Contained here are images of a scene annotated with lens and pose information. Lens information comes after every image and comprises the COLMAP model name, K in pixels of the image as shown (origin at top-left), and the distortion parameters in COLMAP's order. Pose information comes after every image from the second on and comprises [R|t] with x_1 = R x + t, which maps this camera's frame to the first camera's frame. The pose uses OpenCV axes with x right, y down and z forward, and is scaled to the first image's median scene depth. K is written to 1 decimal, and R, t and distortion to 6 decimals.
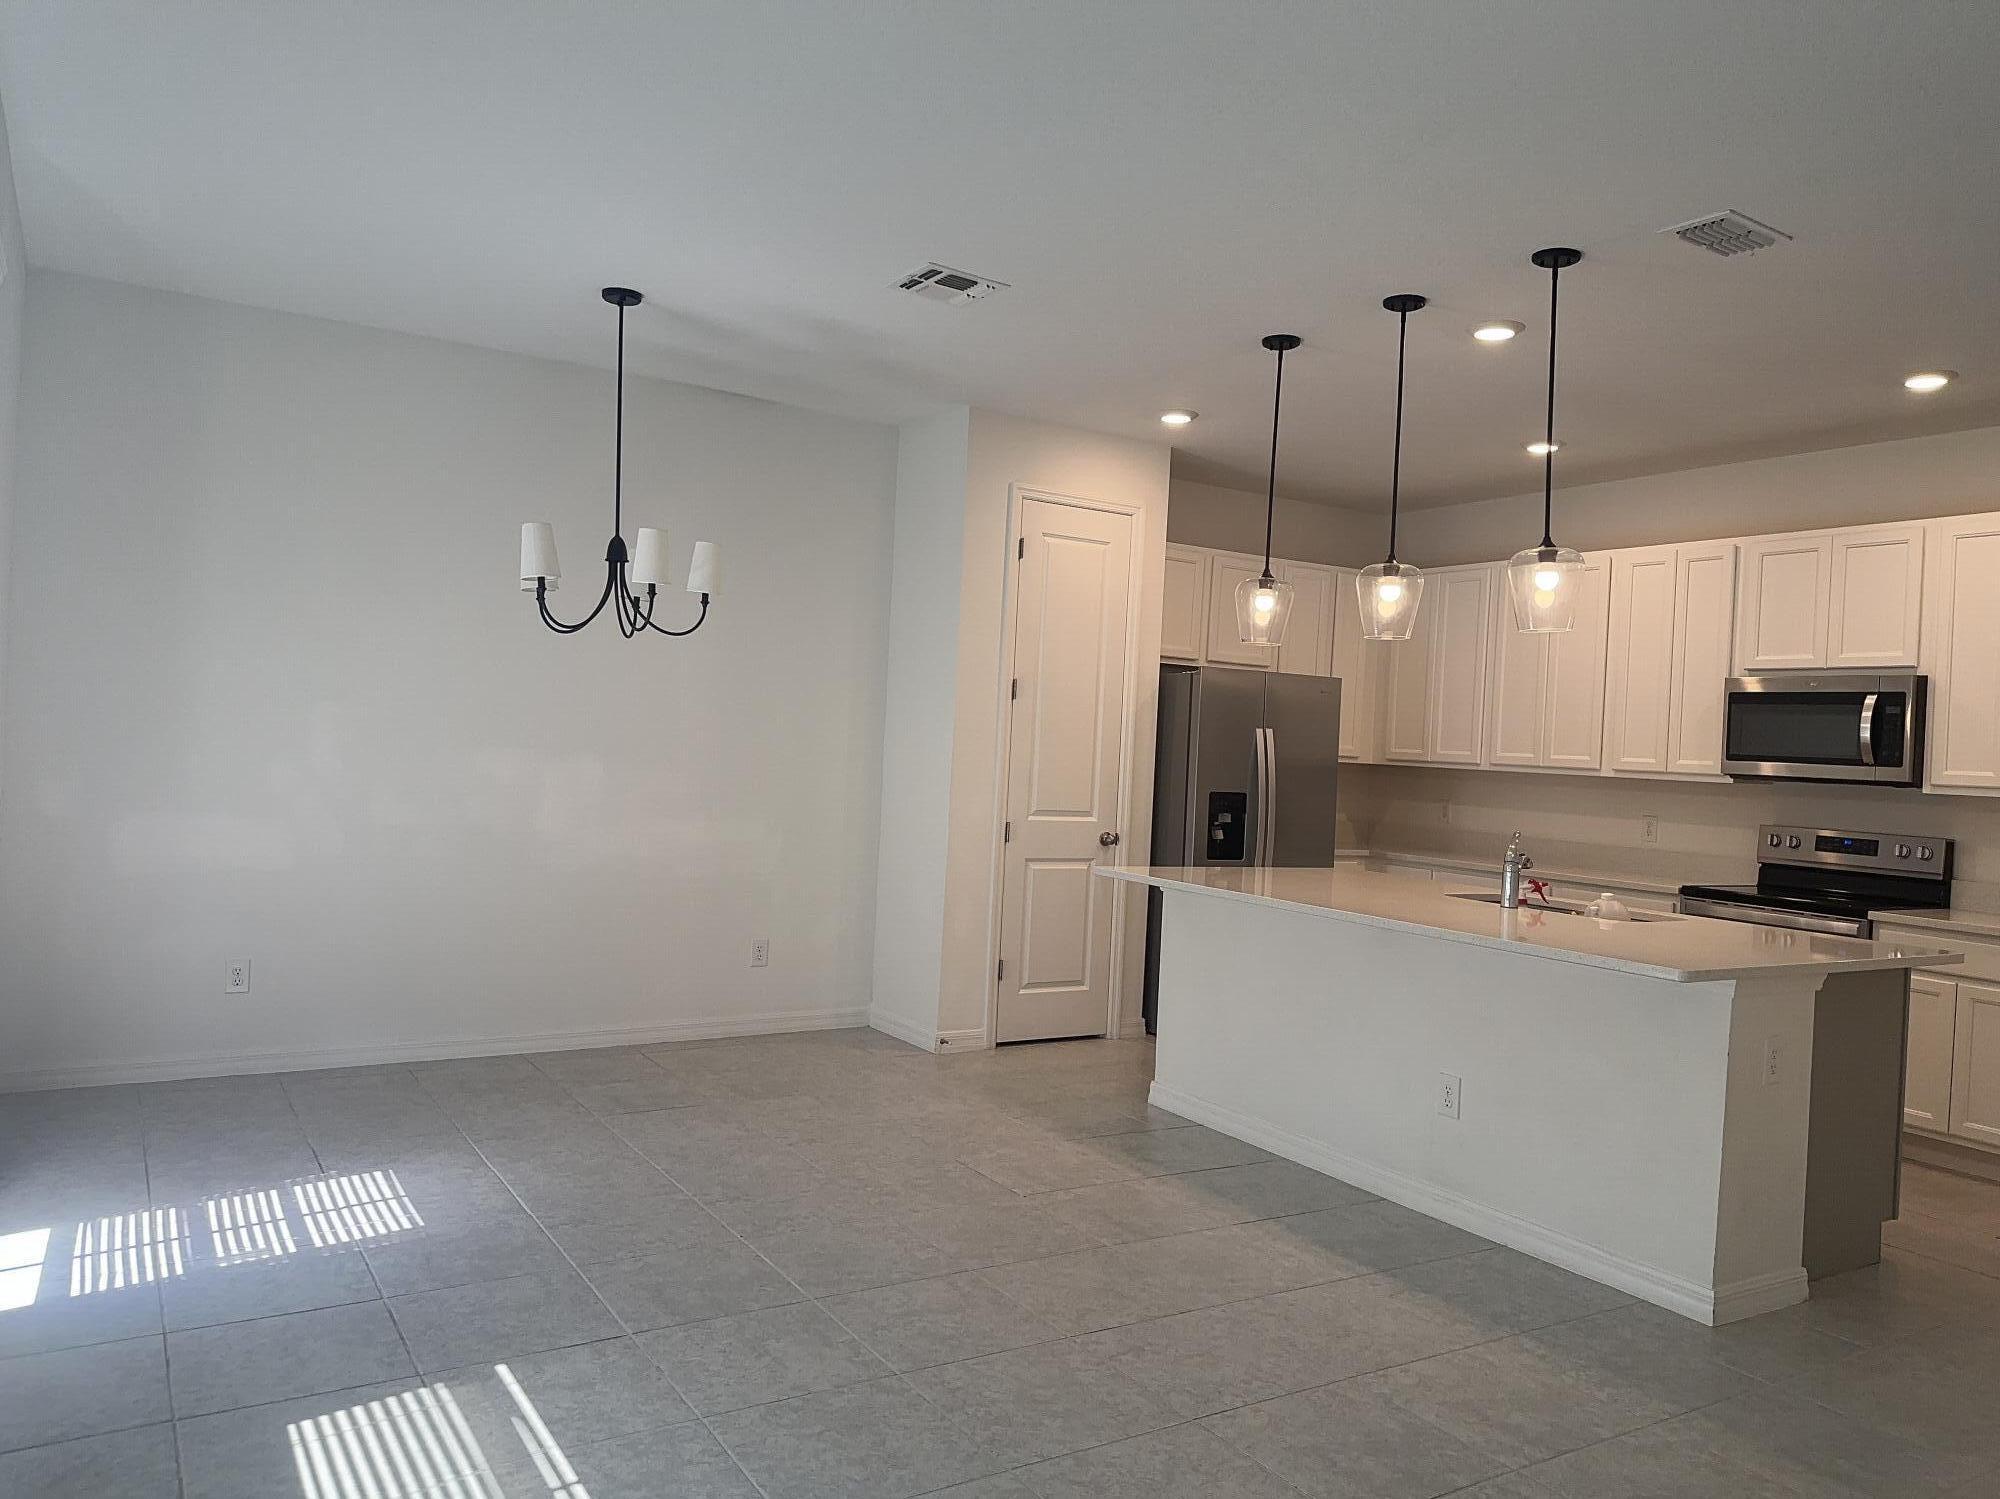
lens RADIAL K [[1411.7, 0, 1000.0], [0, 1411.7, 749.5], [0, 0, 1]] dist [0.029237, -0.039407]
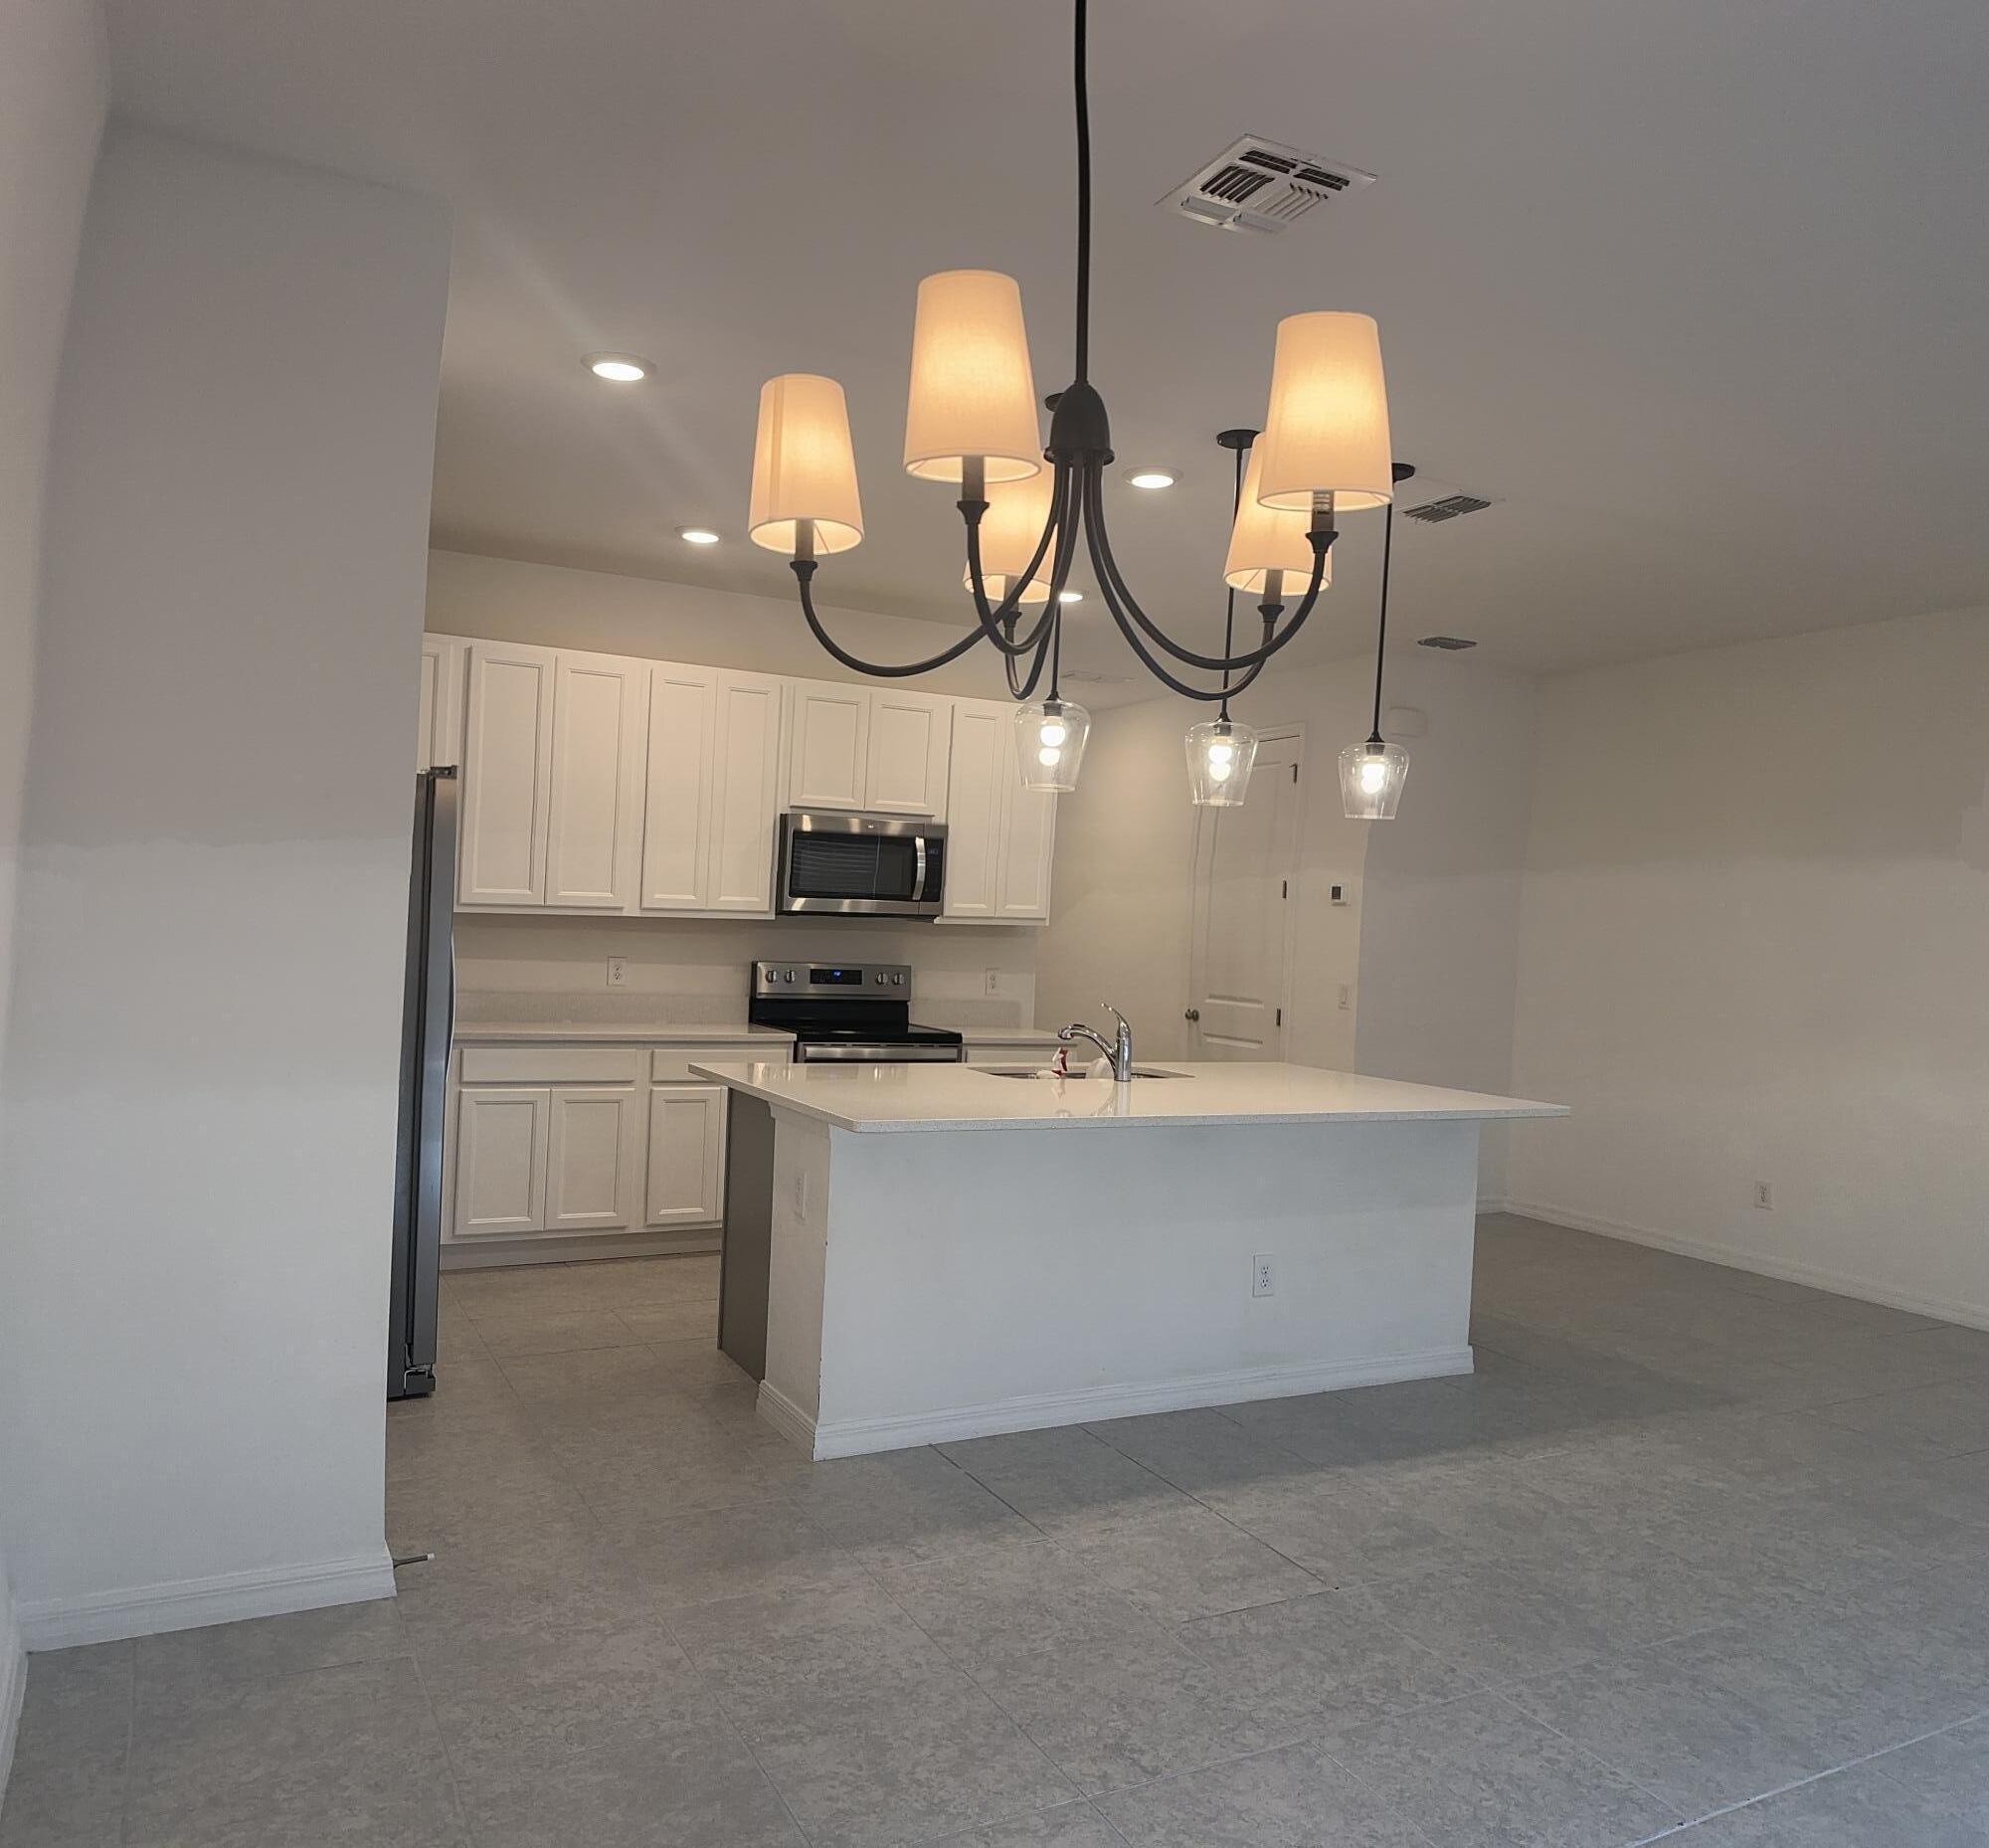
lens RADIAL K [[1469.2, 0, 994.5], [0, 1469.2, 924.0], [0, 0, 1]] dist [-0.008719, -0.004410]
pose [[0.086882, -0.046236, 0.995145, -0.501258], [-0.038736, 0.998010, 0.049751, -0.032182], [-0.995465, -0.042870, 0.084918, 0.787738]]
